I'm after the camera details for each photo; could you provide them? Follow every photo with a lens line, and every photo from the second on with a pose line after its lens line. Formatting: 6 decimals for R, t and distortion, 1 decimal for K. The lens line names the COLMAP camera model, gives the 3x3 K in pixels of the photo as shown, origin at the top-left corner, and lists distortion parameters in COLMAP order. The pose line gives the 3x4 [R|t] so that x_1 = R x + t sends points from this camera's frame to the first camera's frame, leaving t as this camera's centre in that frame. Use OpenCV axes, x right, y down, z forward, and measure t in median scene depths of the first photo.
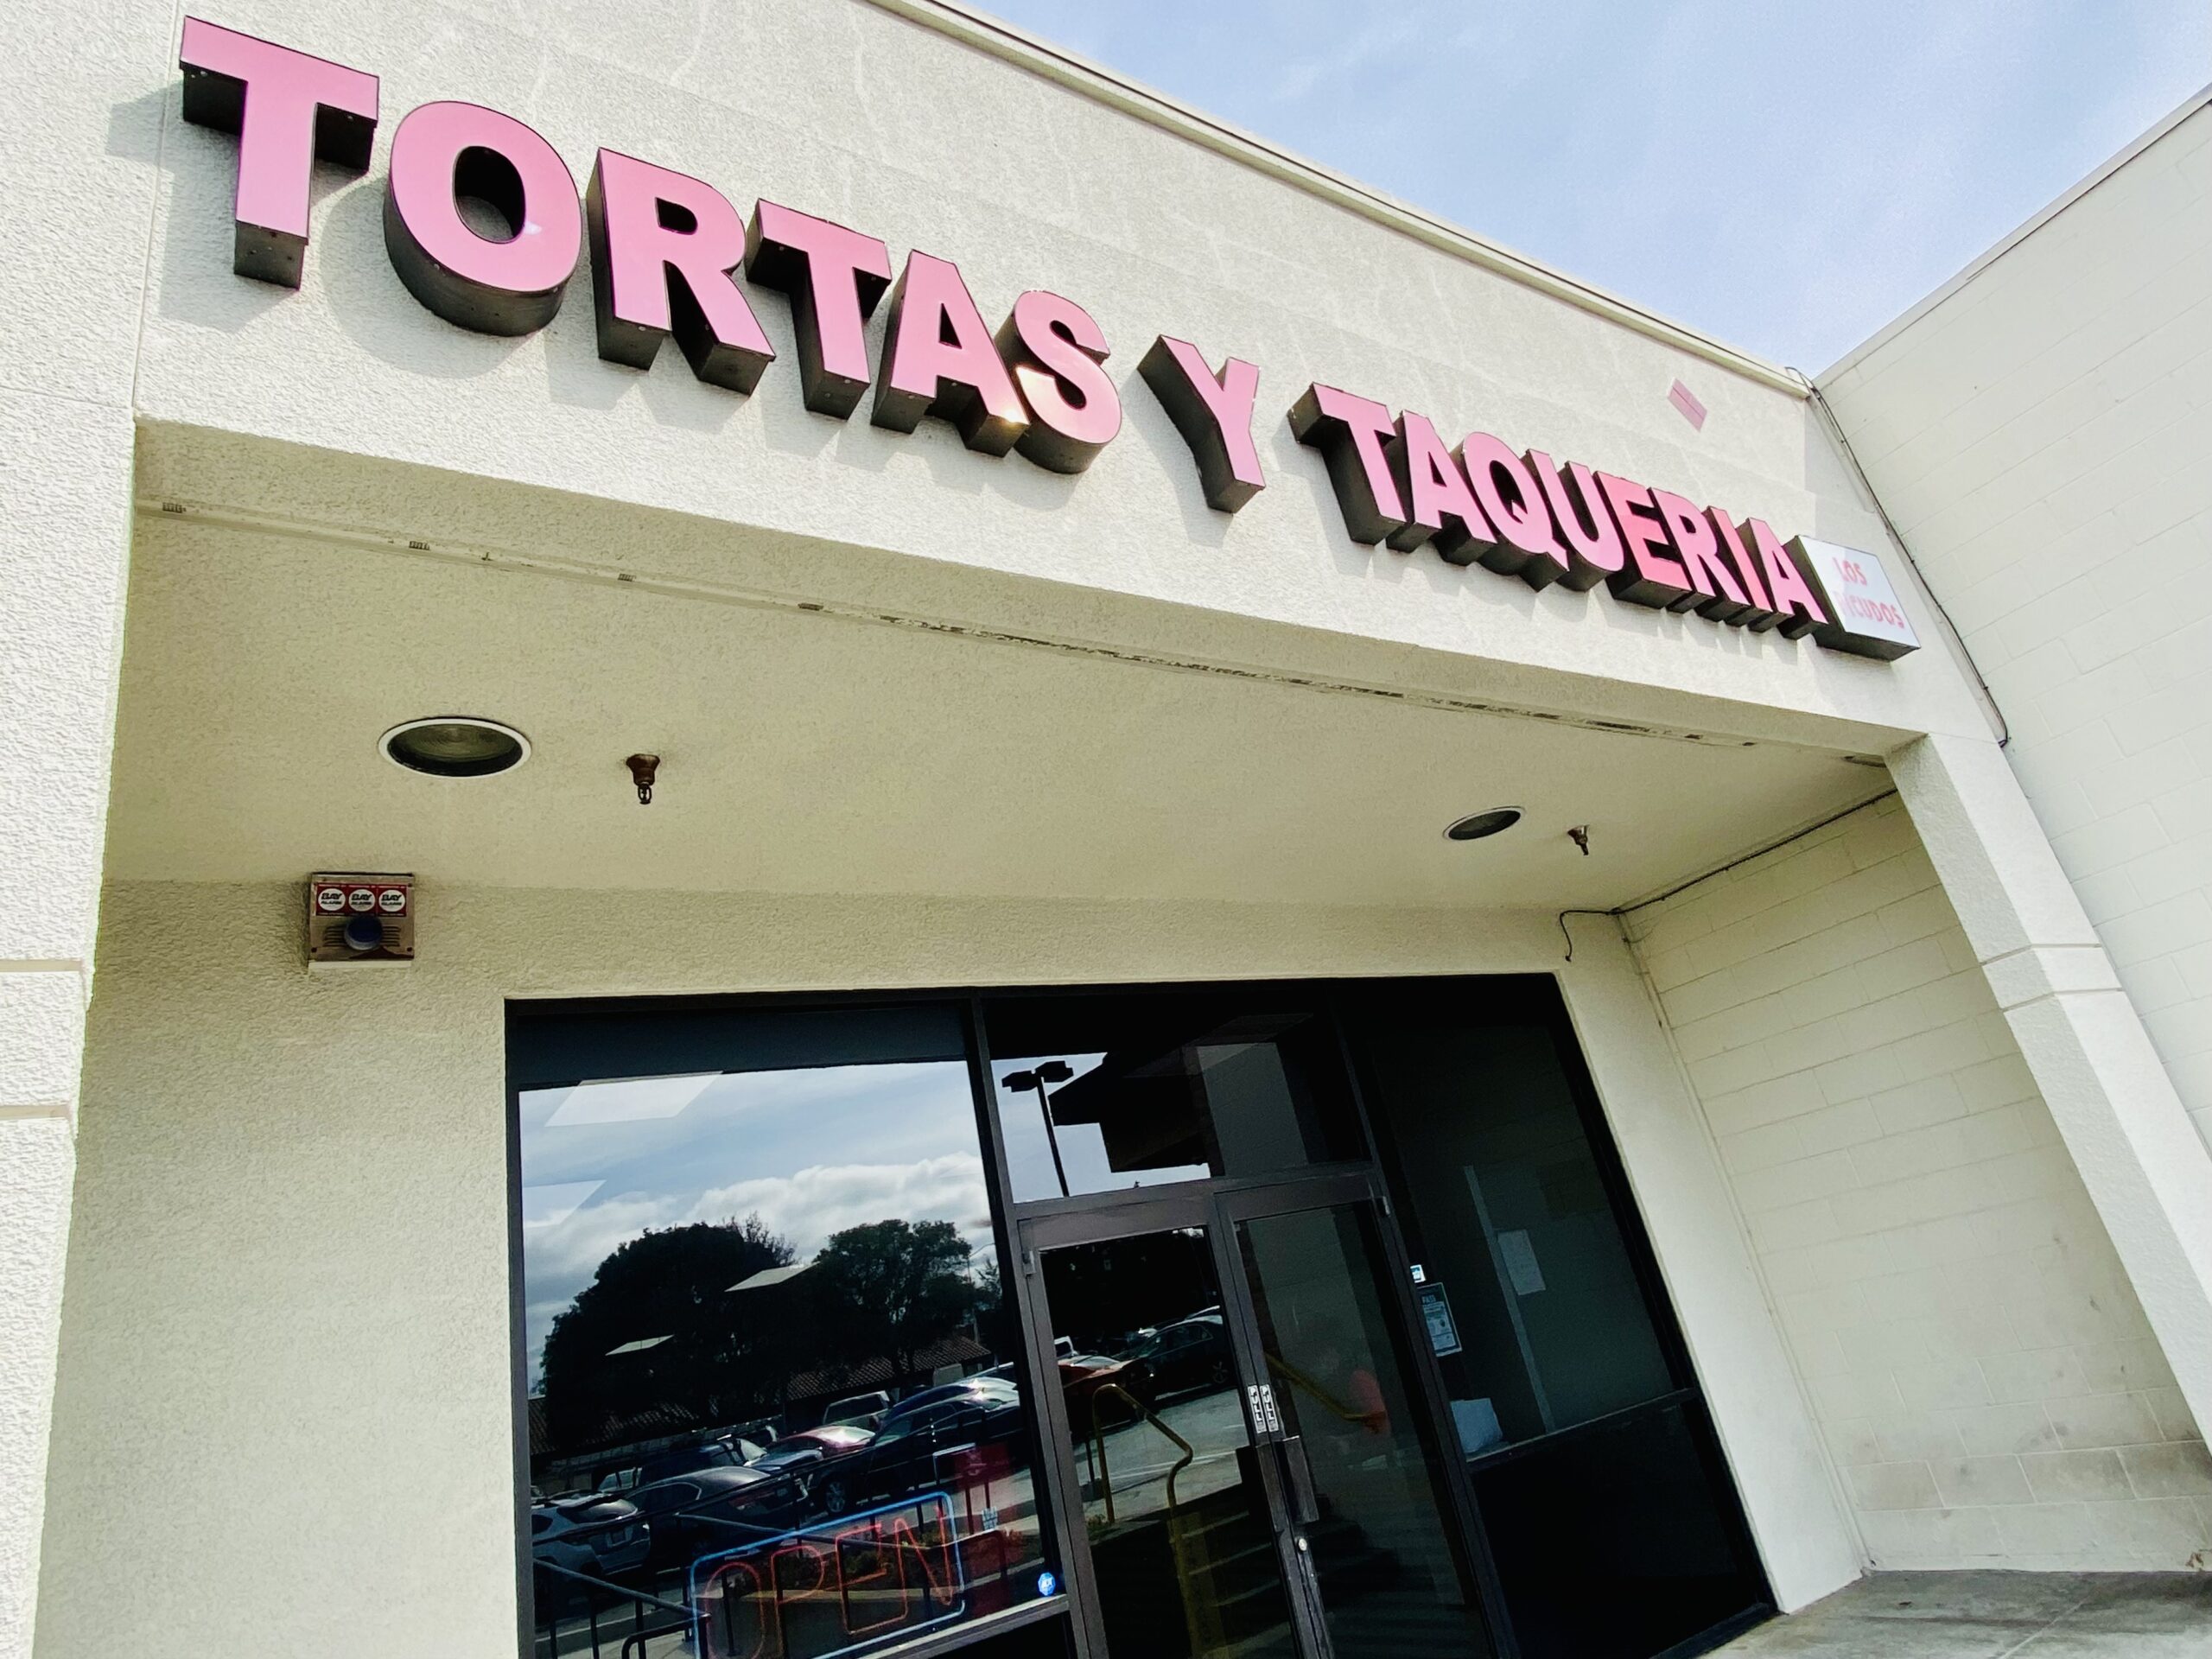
lens RADIAL K [[1277.6, 0, 1106.0], [0, 1277.6, 829.5], [0, 0, 1]] dist [0.051789, -0.042948]
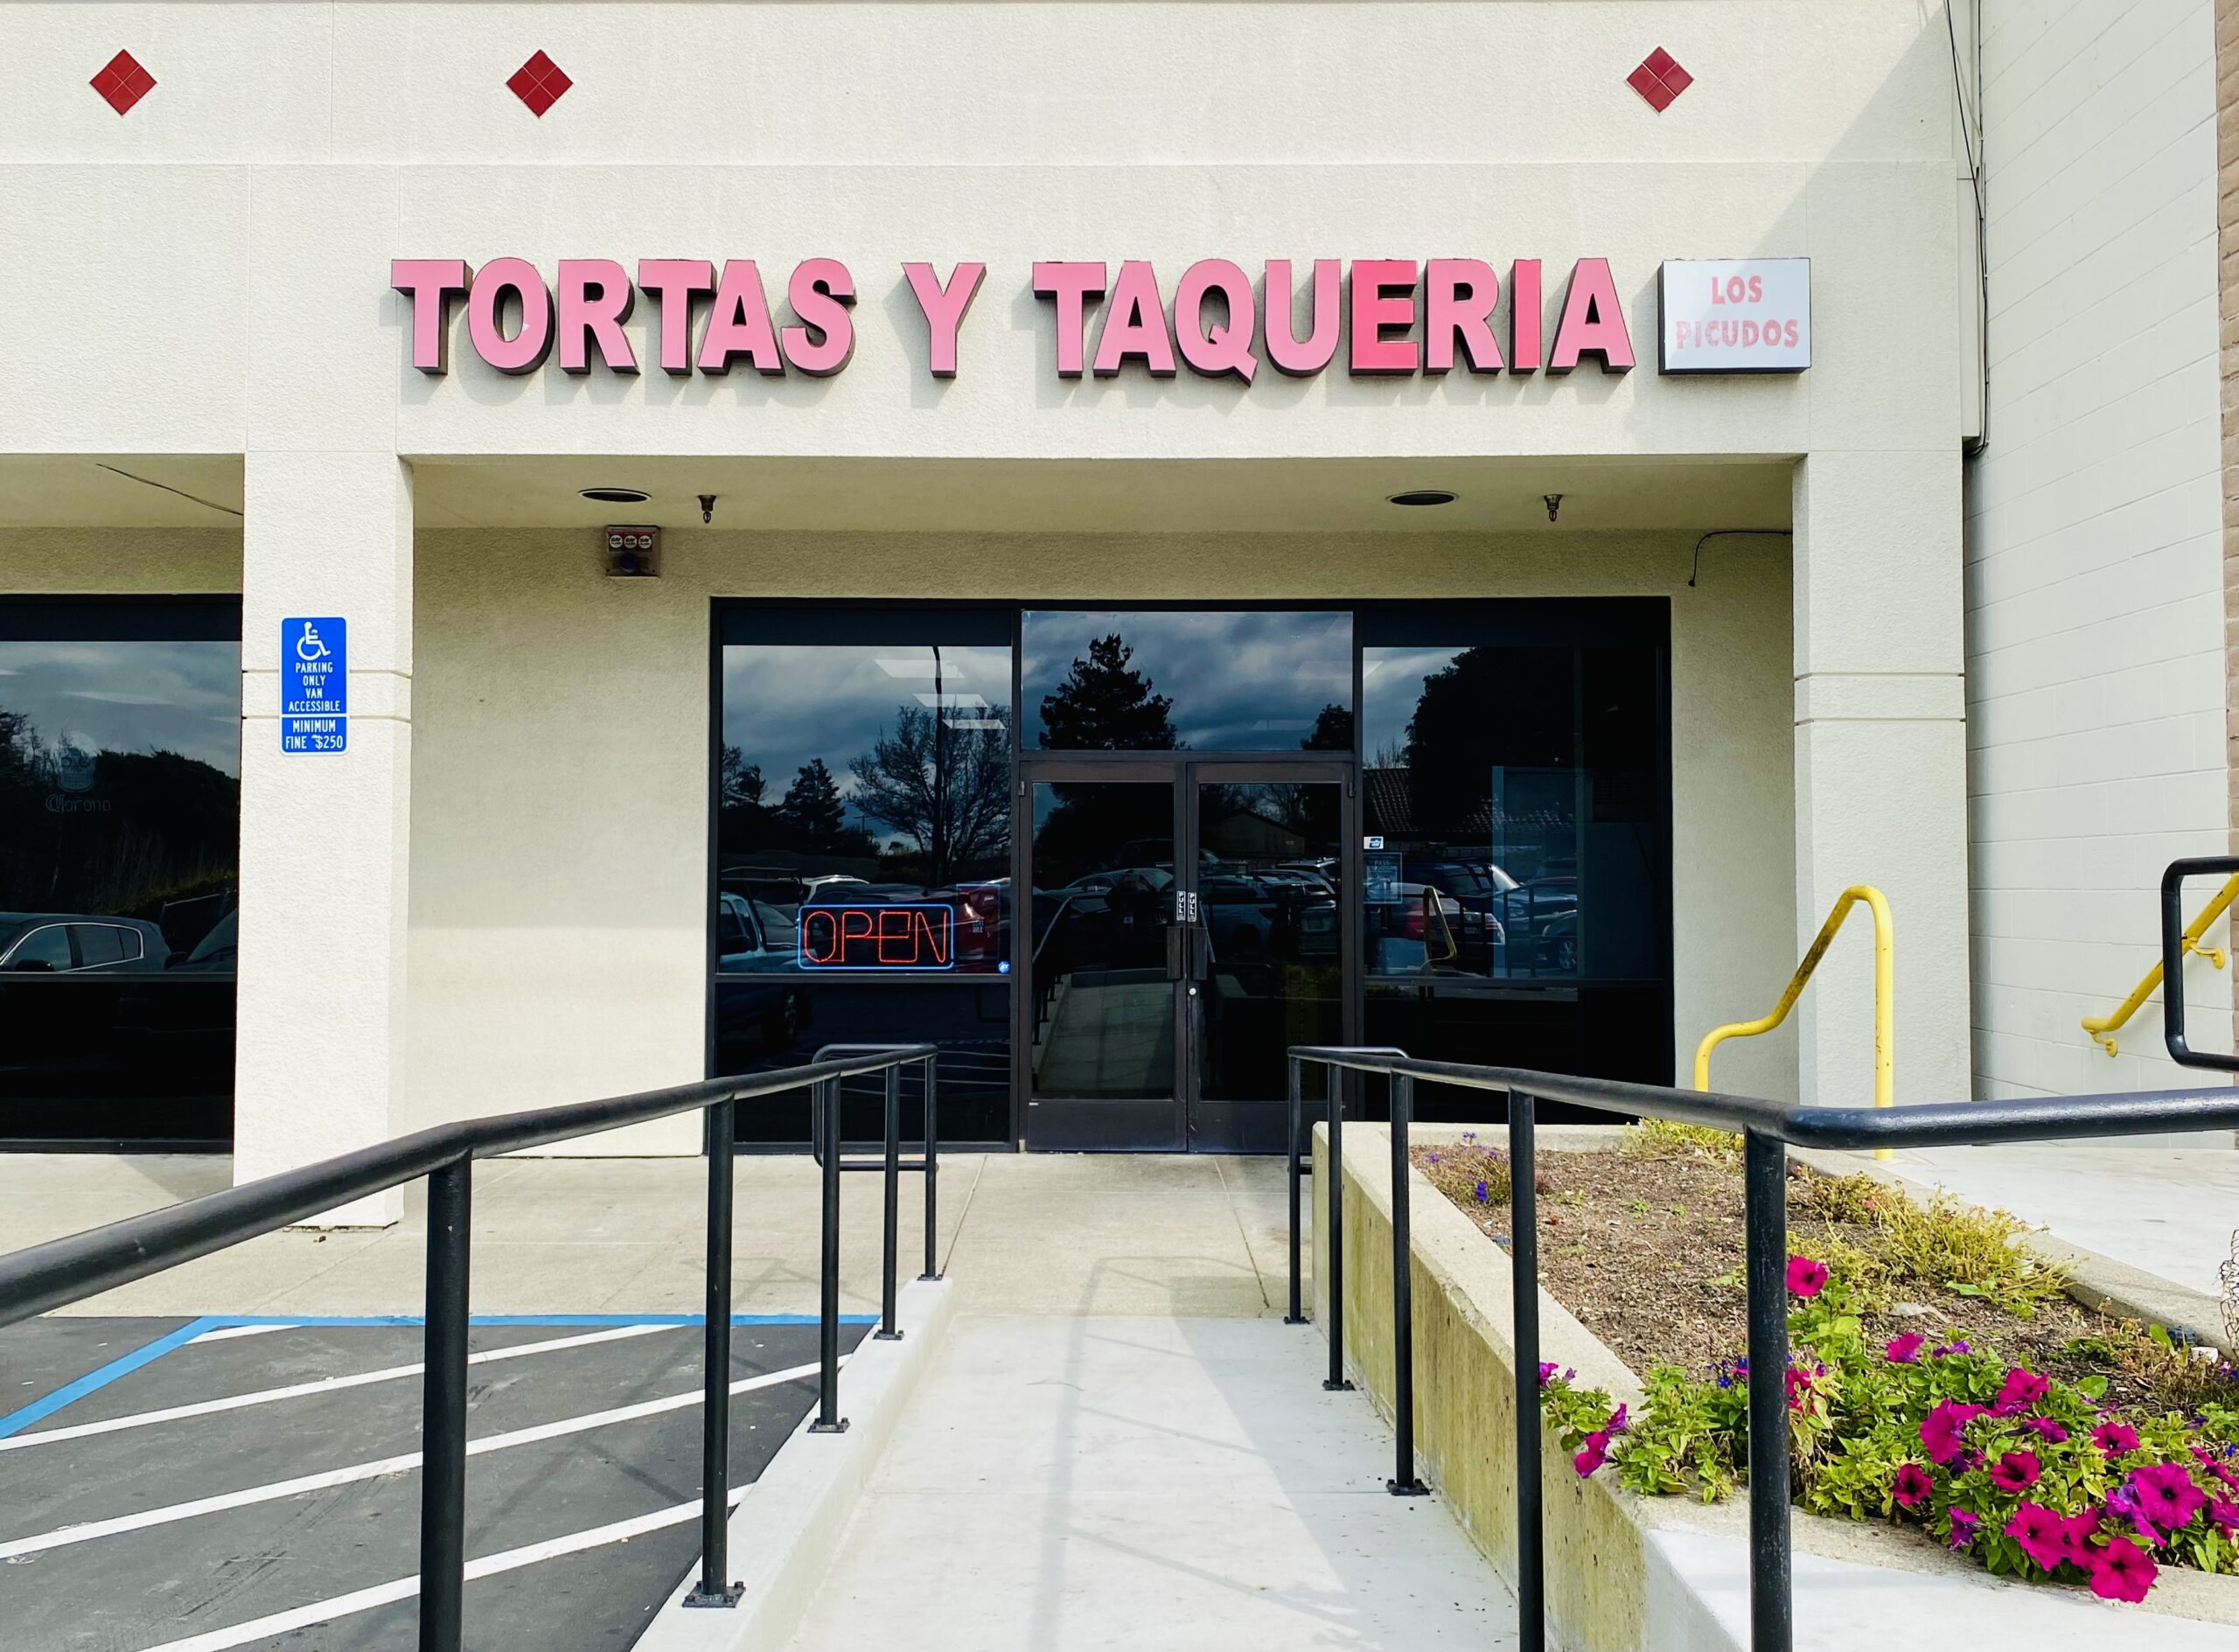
lens RADIAL K [[1811.2, 0, 1119.5], [0, 1811.2, 826.0], [0, 0, 1]] dist [-0.001233, -0.000184]
pose [[0.835331, 0.190443, -0.515707, 1.385976], [0.040929, 0.913933, 0.403797, -0.579140], [0.548222, -0.358411, 0.755642, -0.687732]]
